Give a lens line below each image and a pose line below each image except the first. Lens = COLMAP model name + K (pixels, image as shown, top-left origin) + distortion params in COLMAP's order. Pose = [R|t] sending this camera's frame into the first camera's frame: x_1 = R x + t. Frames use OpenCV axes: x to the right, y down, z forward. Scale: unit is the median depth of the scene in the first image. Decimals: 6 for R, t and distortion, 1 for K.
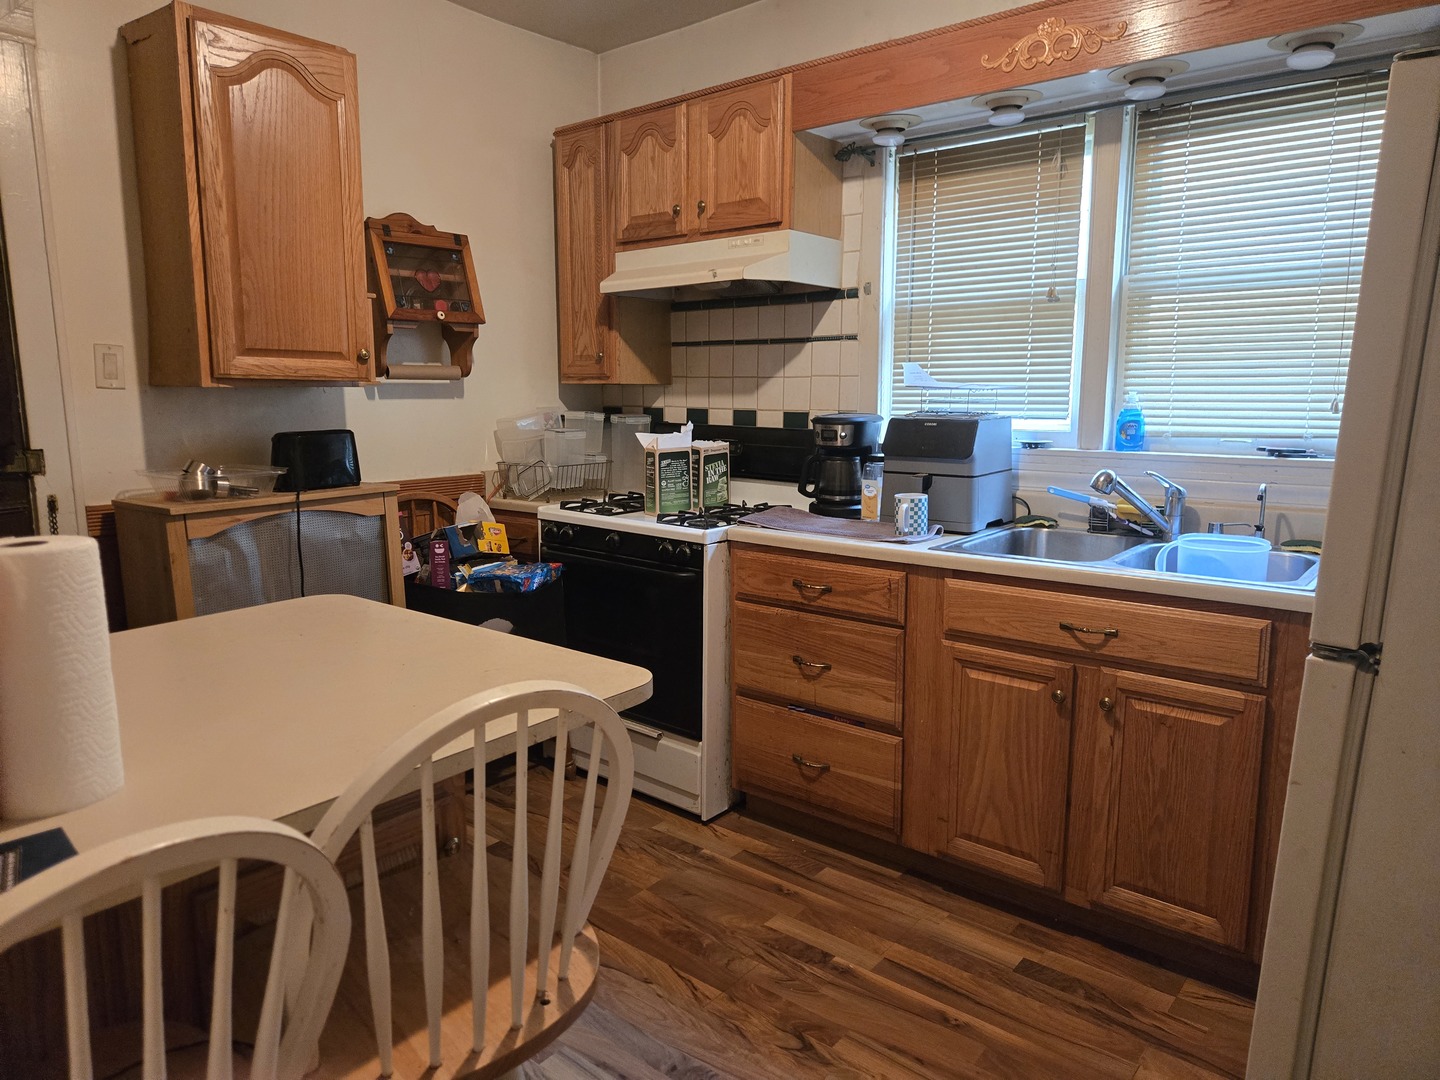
lens RADIAL K [[957.9, 0, 720.0], [0, 957.9, 540.0], [0, 0, 1]] dist [0.000065, -0.000958]
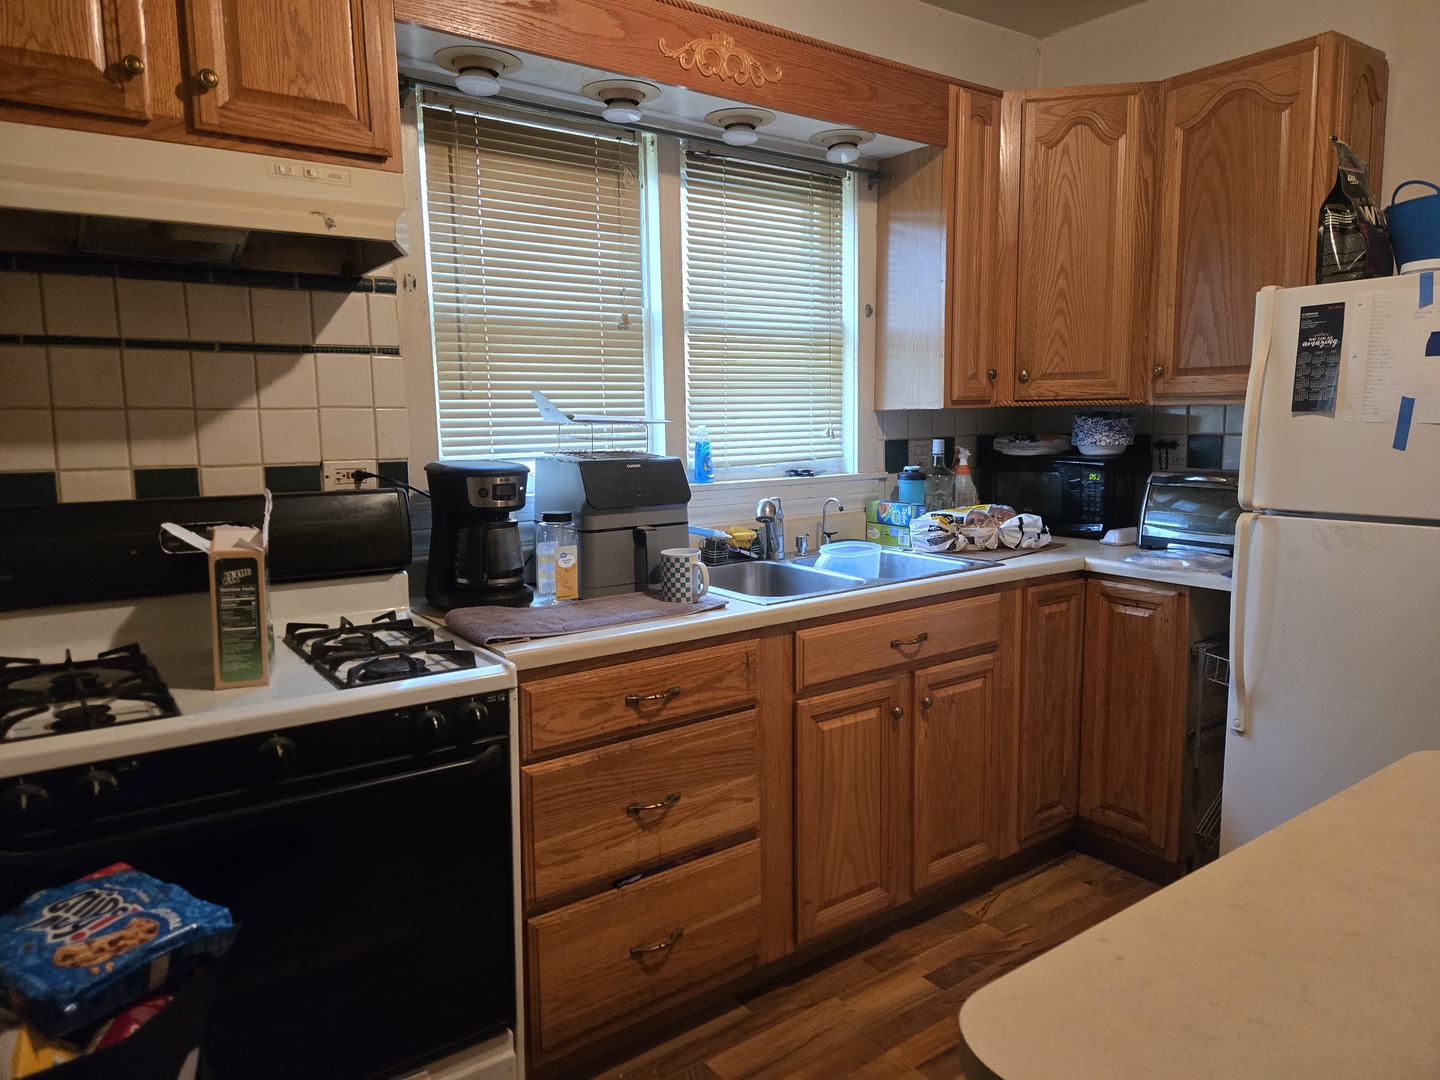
lens RADIAL K [[951.2, 0, 718.5], [0, 951.2, 523.8], [0, 0, 1]] dist [0.048071, -0.050718]
pose [[0.242426, -0.107827, 0.964159, -0.534848], [0.166883, 0.983626, 0.068043, -0.112562], [-0.955709, 0.144406, 0.256451, 0.708930]]
